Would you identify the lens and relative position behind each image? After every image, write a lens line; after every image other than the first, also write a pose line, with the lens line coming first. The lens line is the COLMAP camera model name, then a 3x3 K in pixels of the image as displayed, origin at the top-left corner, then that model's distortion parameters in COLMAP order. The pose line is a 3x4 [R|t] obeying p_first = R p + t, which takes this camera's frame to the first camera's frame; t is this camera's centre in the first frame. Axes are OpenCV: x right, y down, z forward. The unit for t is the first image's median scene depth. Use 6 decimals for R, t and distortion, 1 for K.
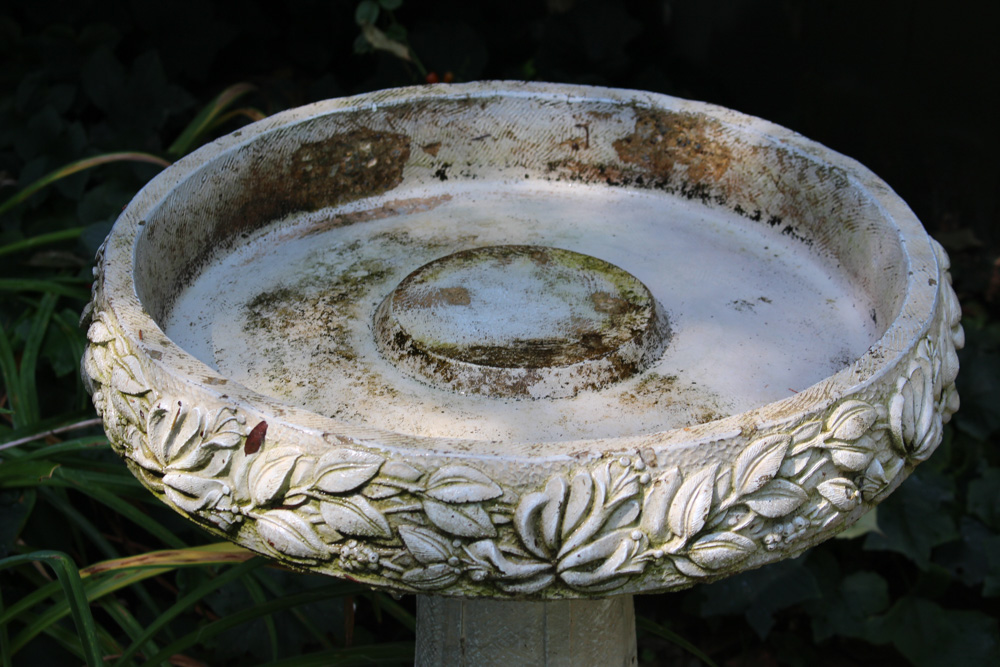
lens RADIAL K [[2395.8, 0, 498.0], [0, 2395.8, 330.4], [0, 0, 1]] dist [-0.008414, 0.000000]
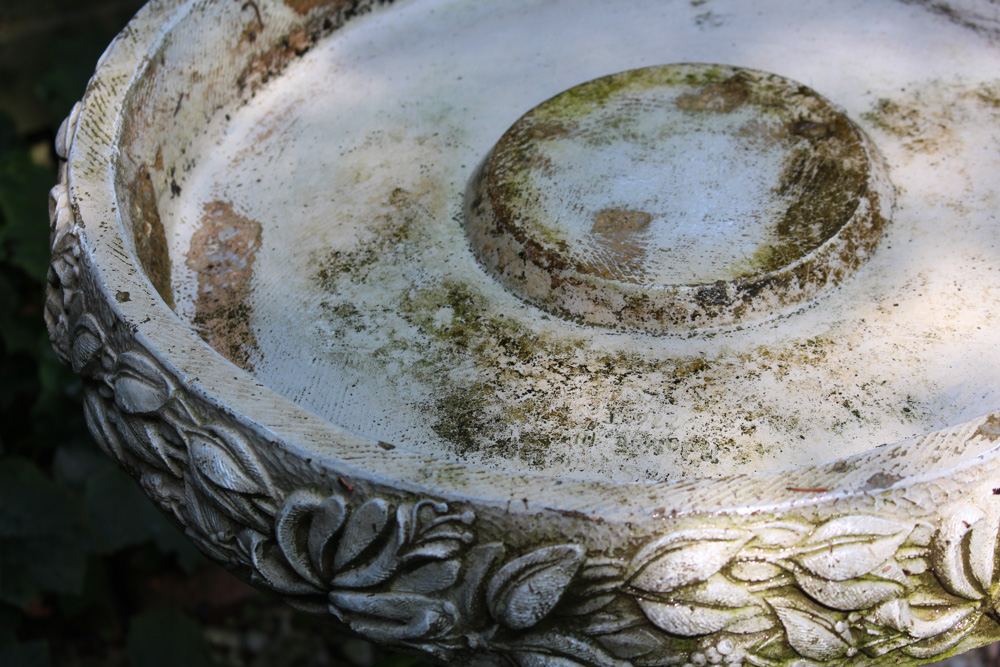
lens RADIAL K [[2395.8, 0, 500.9], [0, 2395.8, 333.4], [0, 0, 1]] dist [-0.008414, 0.000000]
pose [[0.366291, -0.621806, 0.692234, -0.519929], [0.520081, 0.753697, 0.401817, -0.281272], [-0.771587, 0.212836, 0.599462, 0.642355]]
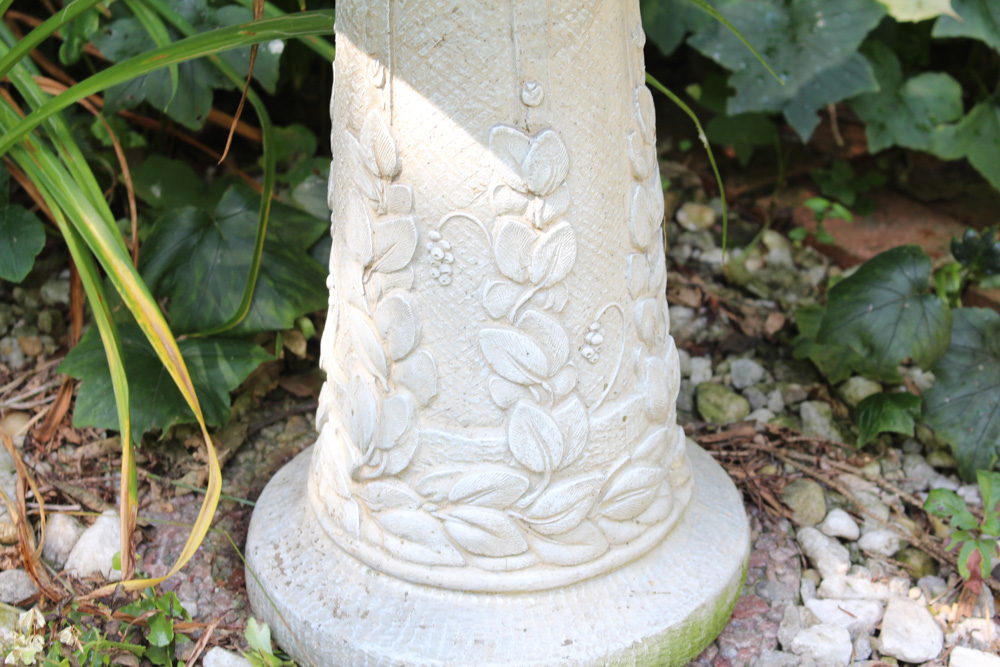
lens RADIAL K [[2395.8, 0, 496.5], [0, 2395.8, 335.4], [0, 0, 1]] dist [-0.008414, 0.000000]
pose [[0.999857, 0.009064, -0.014264, 0.029045], [-0.008746, 0.999716, 0.022151, 0.252881], [0.014460, -0.022023, 0.999653, 0.289774]]
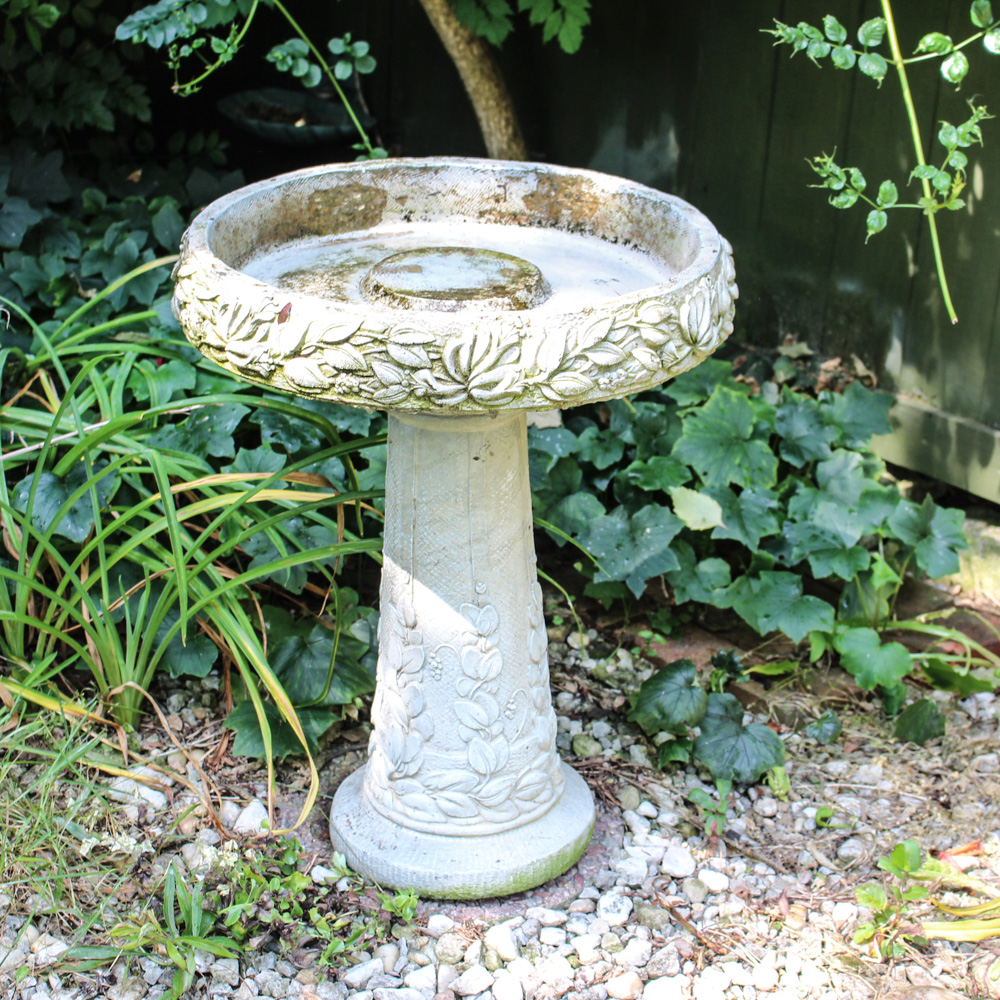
lens RADIAL K [[2252.3, 0, 502.5], [0, 2252.3, 505.4], [0, 0, 1]] dist [-0.081040, 0.000000]
pose [[0.999911, 0.012279, 0.005274, 0.034789], [-0.011840, 0.996998, -0.076514, 0.252277], [-0.006198, 0.076445, 0.997055, -0.443458]]
